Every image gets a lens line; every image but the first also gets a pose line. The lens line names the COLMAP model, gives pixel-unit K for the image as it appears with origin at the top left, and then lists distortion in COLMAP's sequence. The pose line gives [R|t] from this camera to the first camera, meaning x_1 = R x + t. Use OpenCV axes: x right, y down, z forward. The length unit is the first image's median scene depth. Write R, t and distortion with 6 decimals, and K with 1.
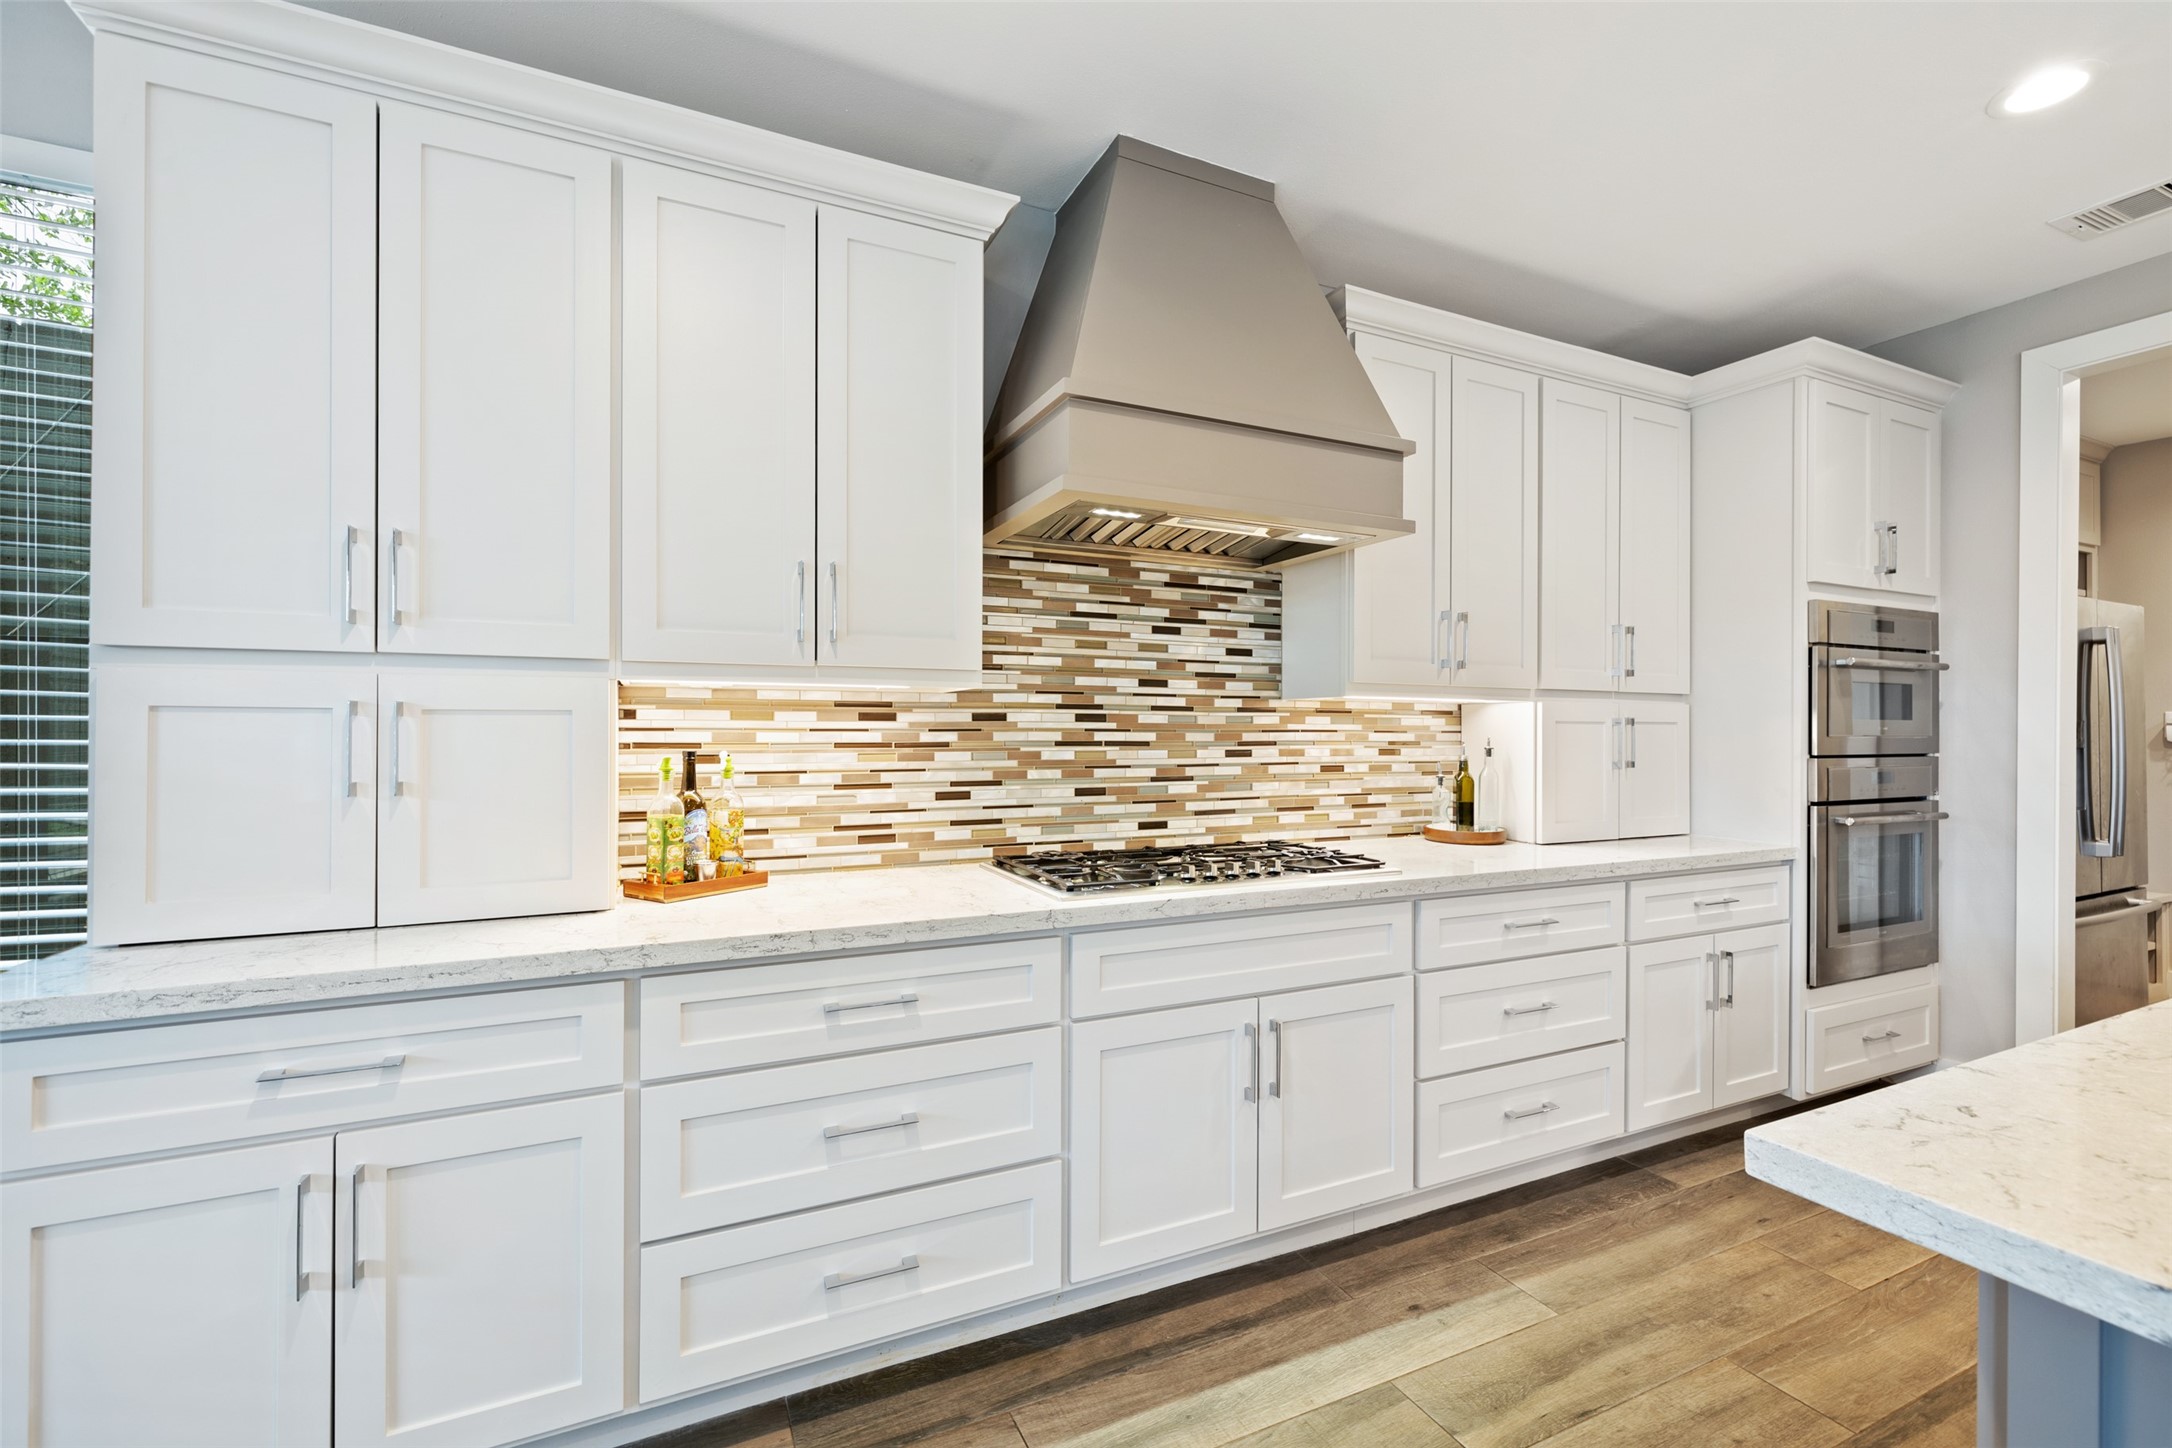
lens RADIAL K [[913.3, 0, 1086.0], [0, 913.3, 724.0], [0, 0, 1]] dist [0.002555, 0.000448]
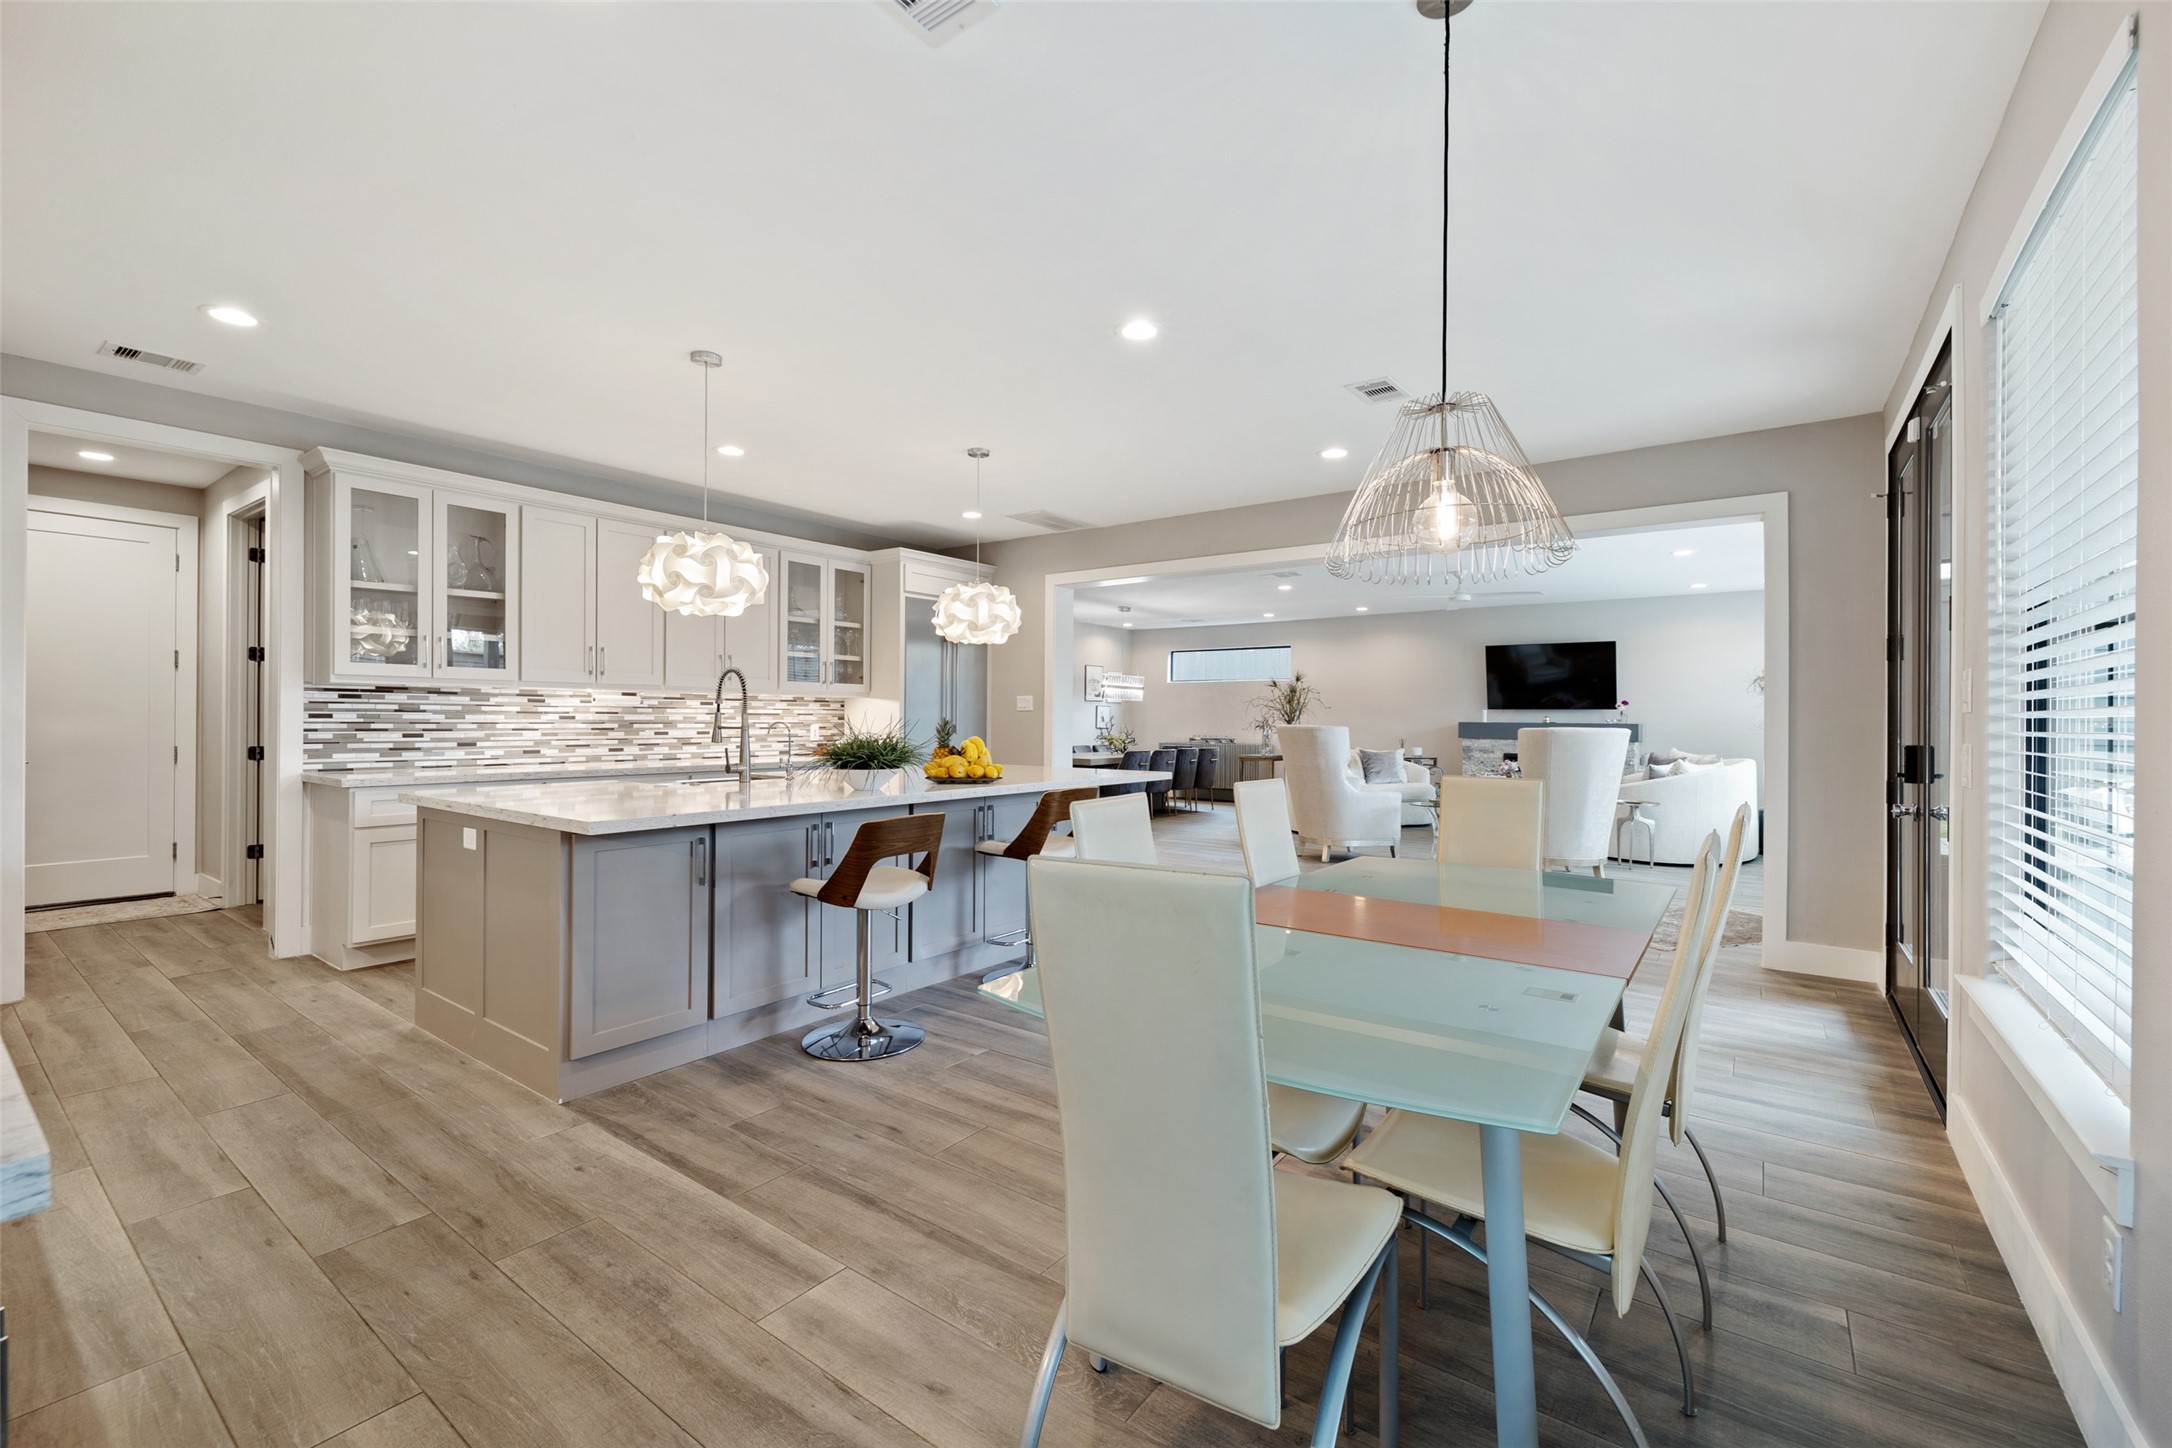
lens RADIAL K [[919.4, 0, 1086.2], [0, 919.4, 713.1], [0, 0, 1]] dist [-0.000994, -0.000162]
pose [[-0.477165, -0.004282, 0.878803, -1.012938], [-0.013775, 0.999902, -0.002608, 0.017638], [-0.878706, -0.013350, -0.477177, 0.354726]]
